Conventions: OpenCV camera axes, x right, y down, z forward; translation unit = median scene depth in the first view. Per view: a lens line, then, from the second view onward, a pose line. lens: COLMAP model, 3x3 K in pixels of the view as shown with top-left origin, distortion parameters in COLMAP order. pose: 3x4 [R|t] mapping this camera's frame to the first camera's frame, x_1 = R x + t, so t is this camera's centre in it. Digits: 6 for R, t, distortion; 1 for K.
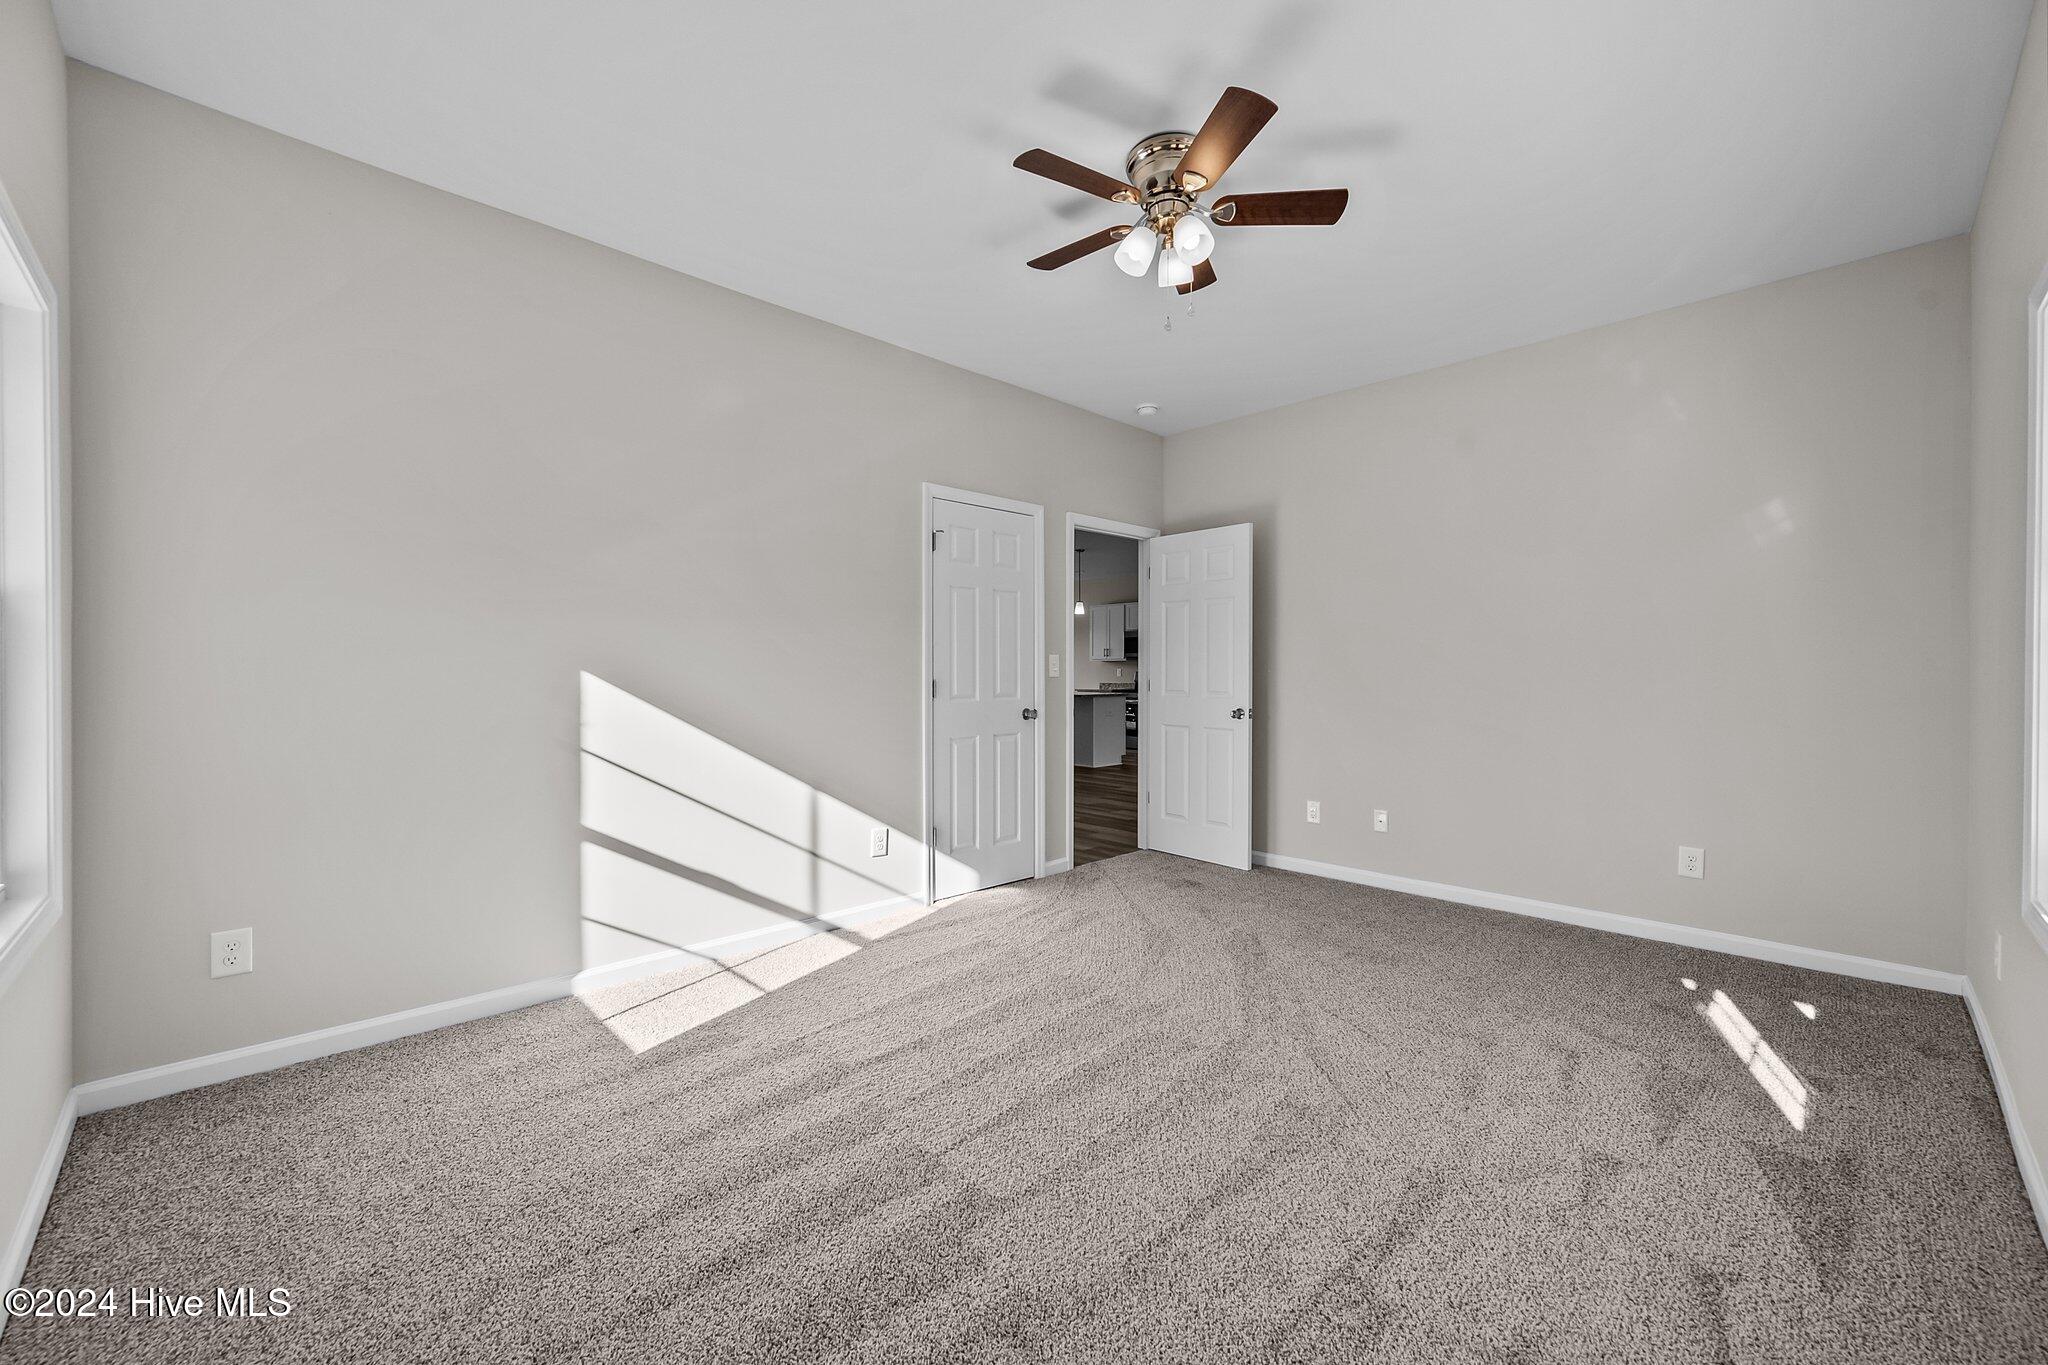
lens RADIAL K [[814.4, 0, 1021.4], [0, 814.4, 686.6], [0, 0, 1]] dist [-0.000653, 0.000116]
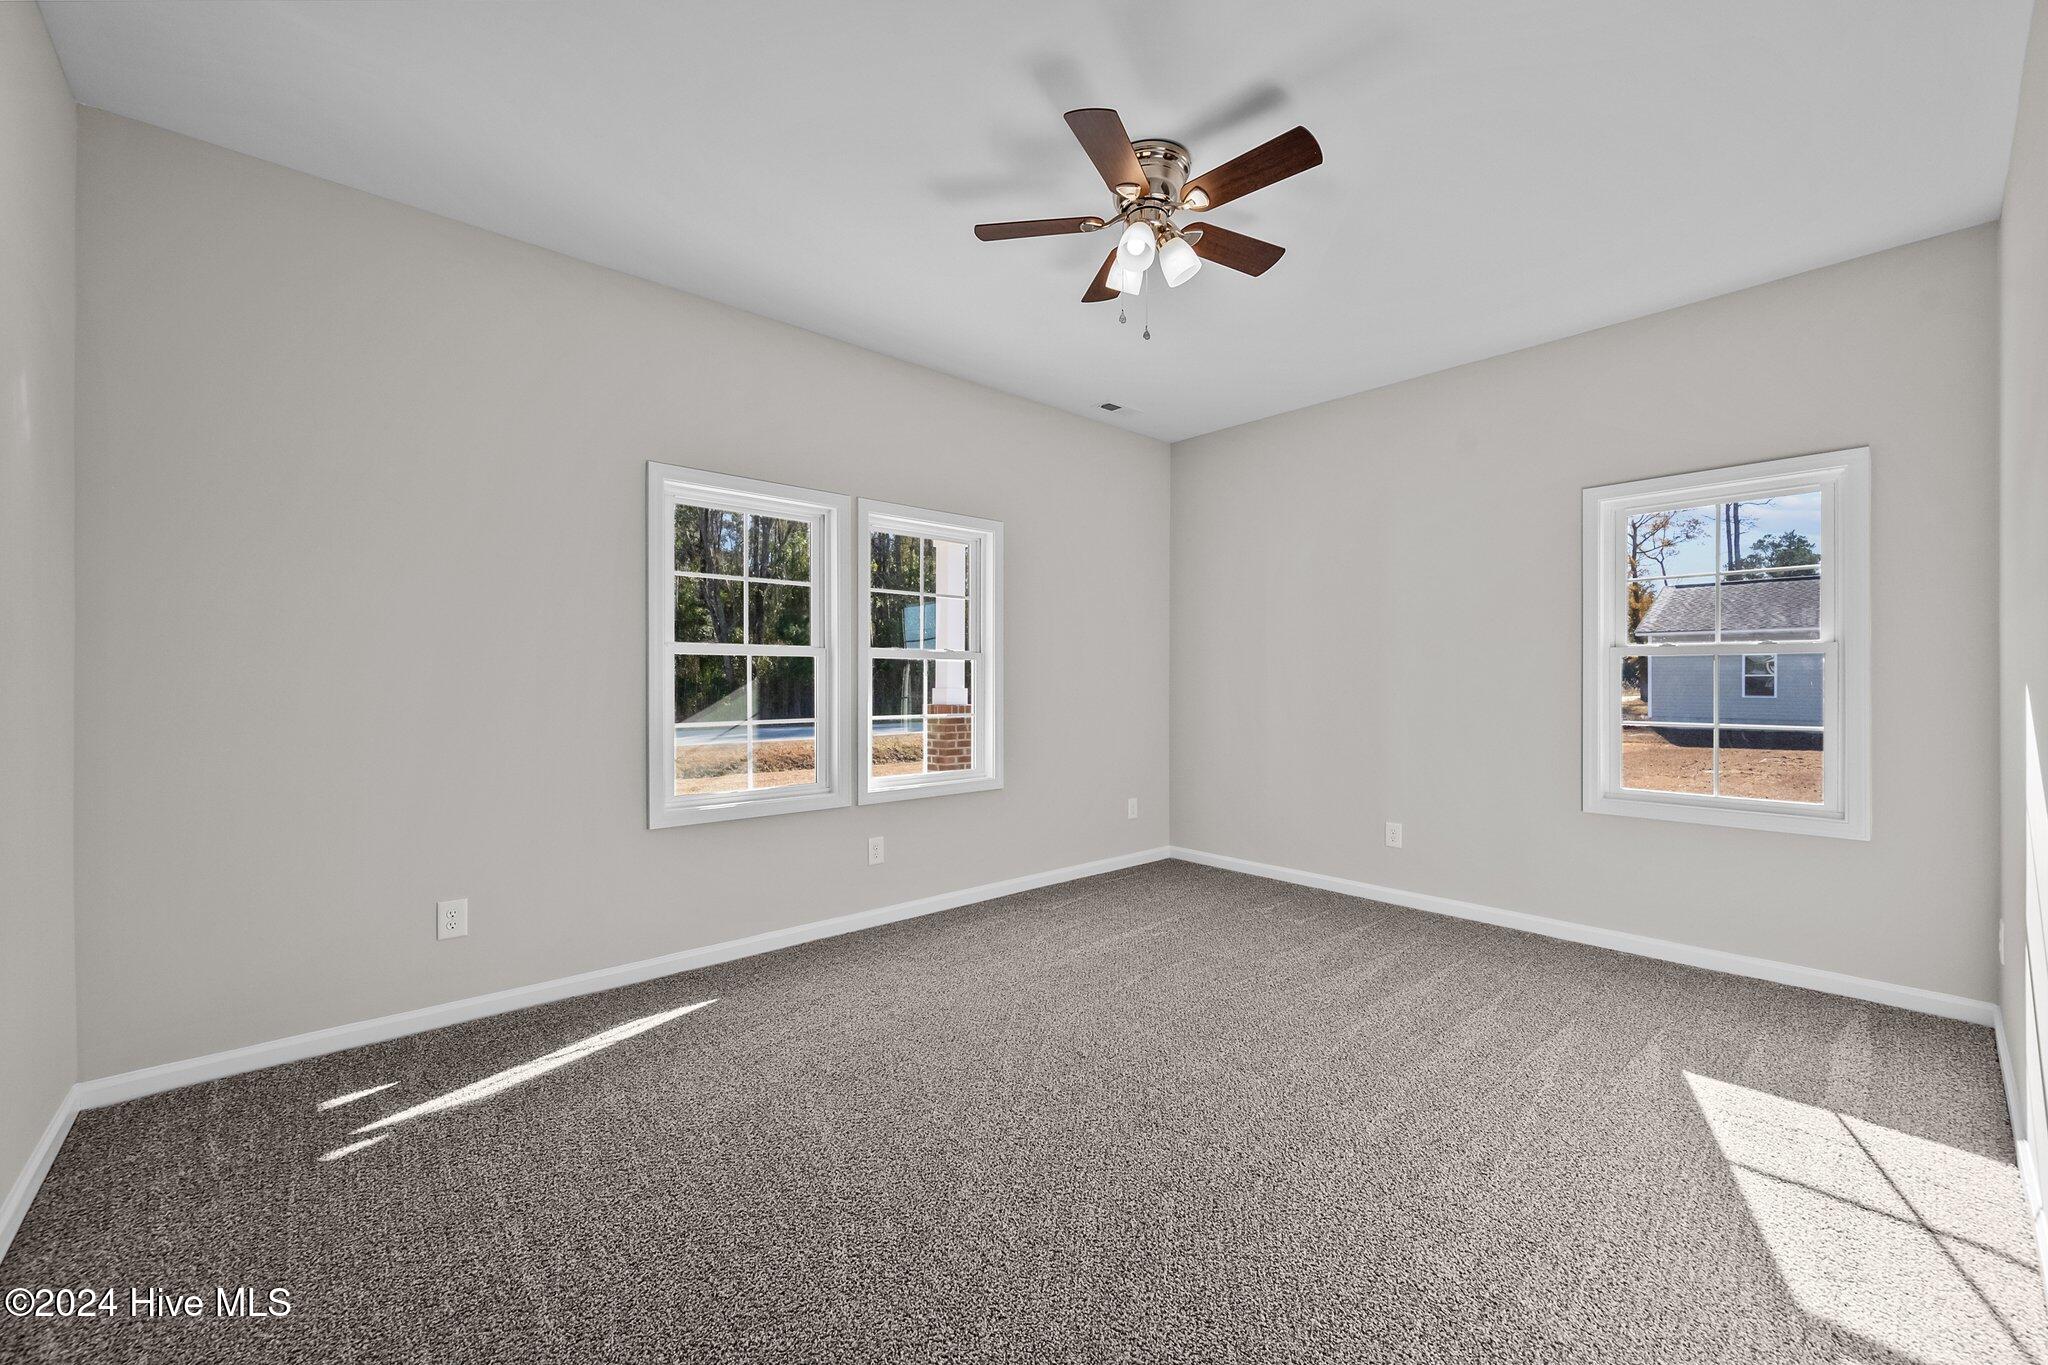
lens RADIAL K [[810.3, 0, 1031.5], [0, 810.3, 679.8], [0, 0, 1]] dist [-0.000772, 0.000053]
pose [[-0.999486, -0.000449, 0.032047, 0.197827], [0.000138, 0.999832, 0.018335, -0.028313], [-0.032050, 0.018330, -0.999318, 1.369014]]
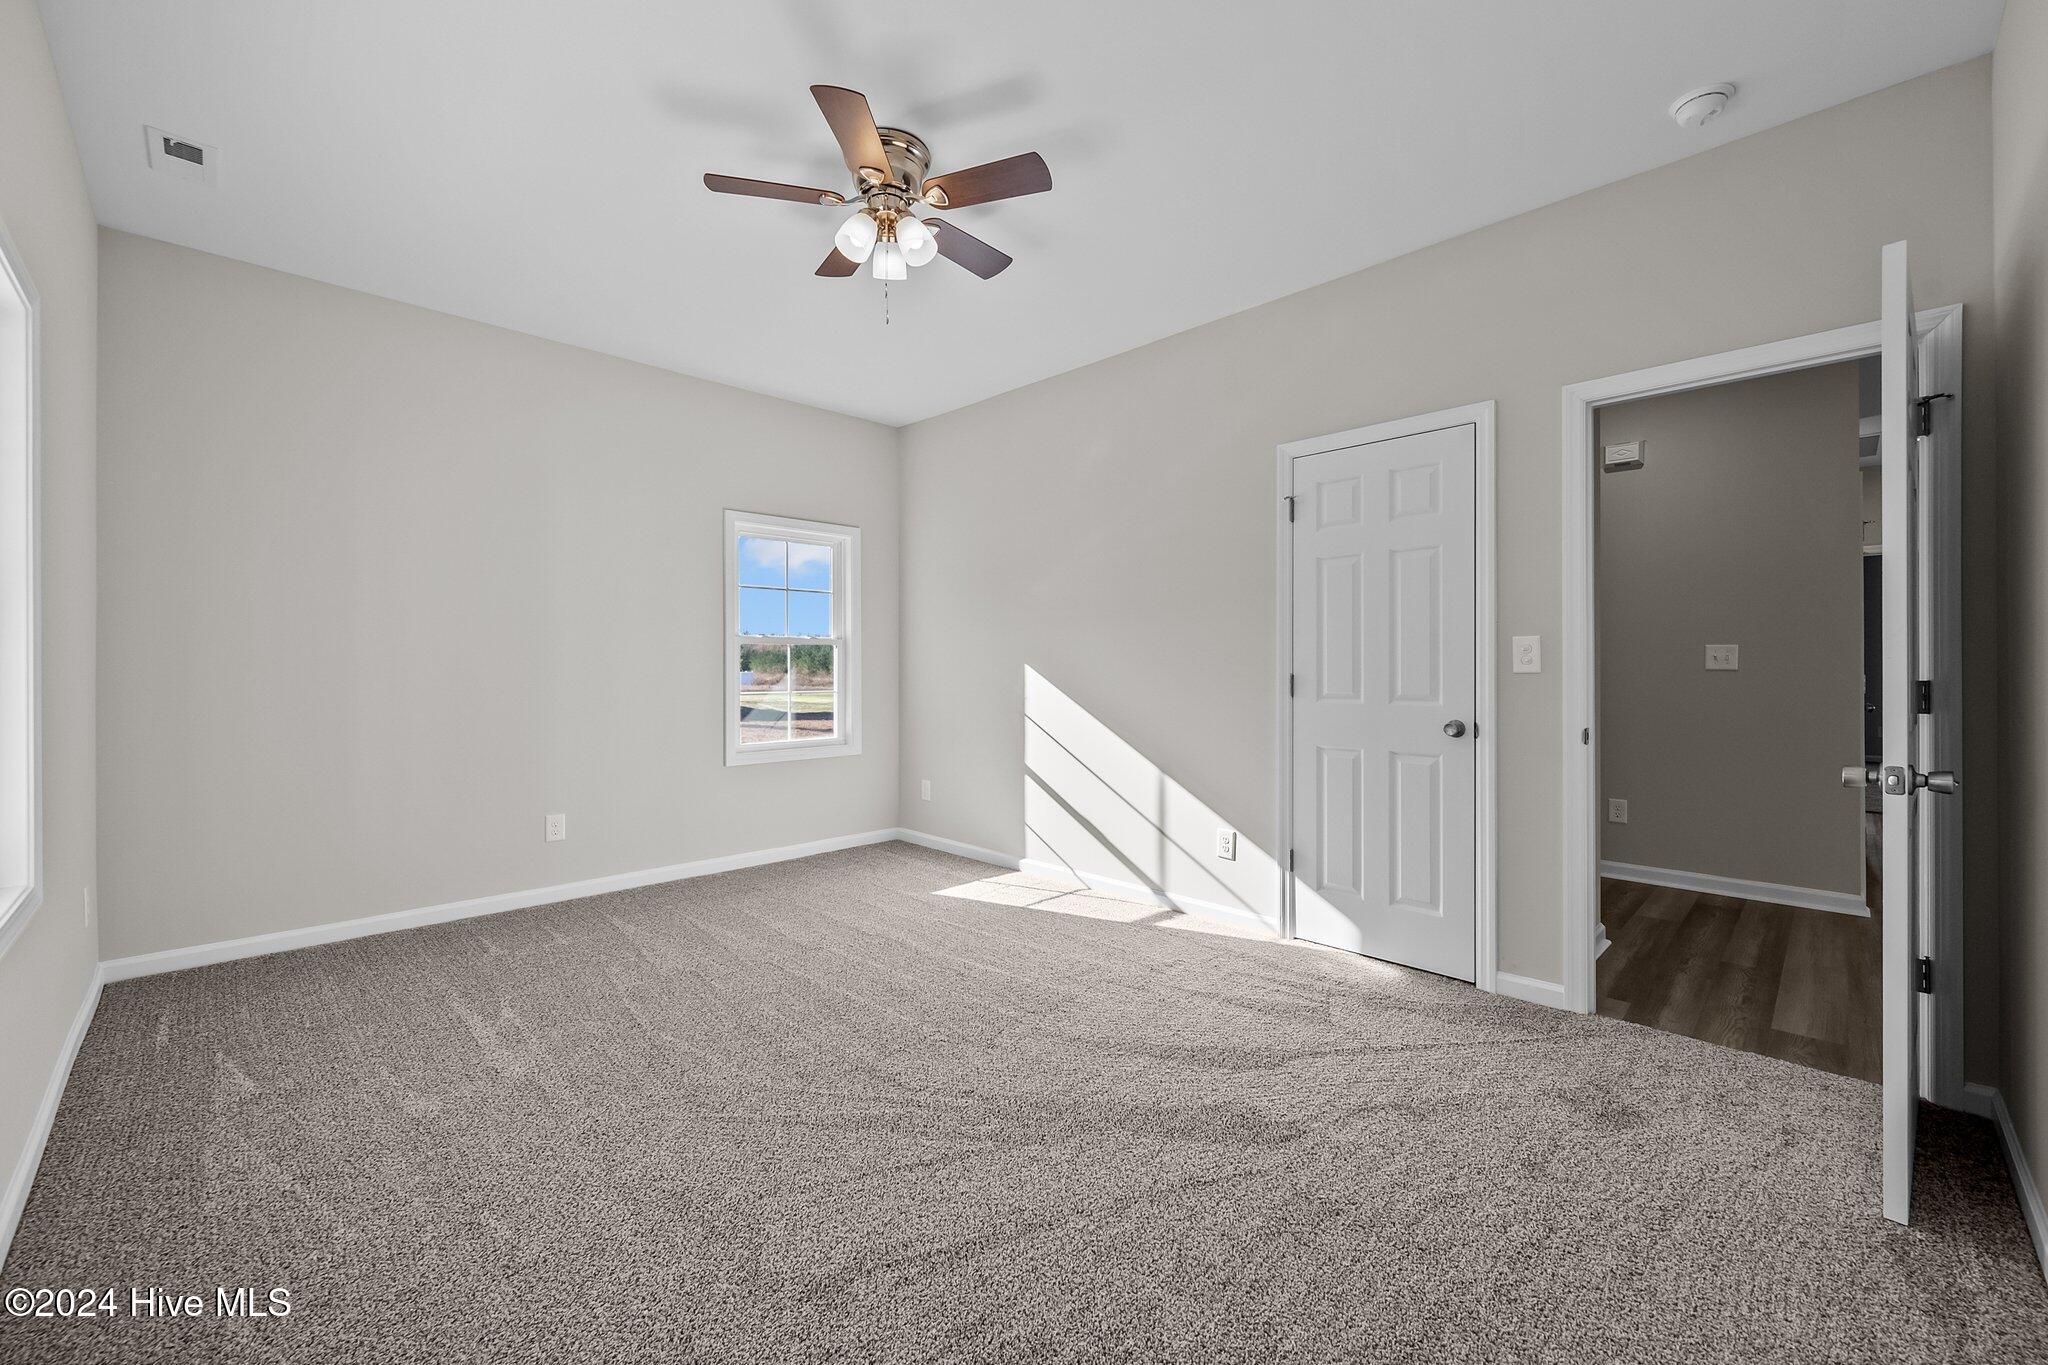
lens RADIAL K [[810.3, 0, 1031.5], [0, 810.3, 679.8], [0, 0, 1]] dist [-0.000772, 0.000053]
pose [[0.023087, 0.019001, -0.999553, 0.814177], [-0.017655, 0.999671, 0.018595, -0.014554], [0.999578, 0.017218, 0.023415, 0.798194]]
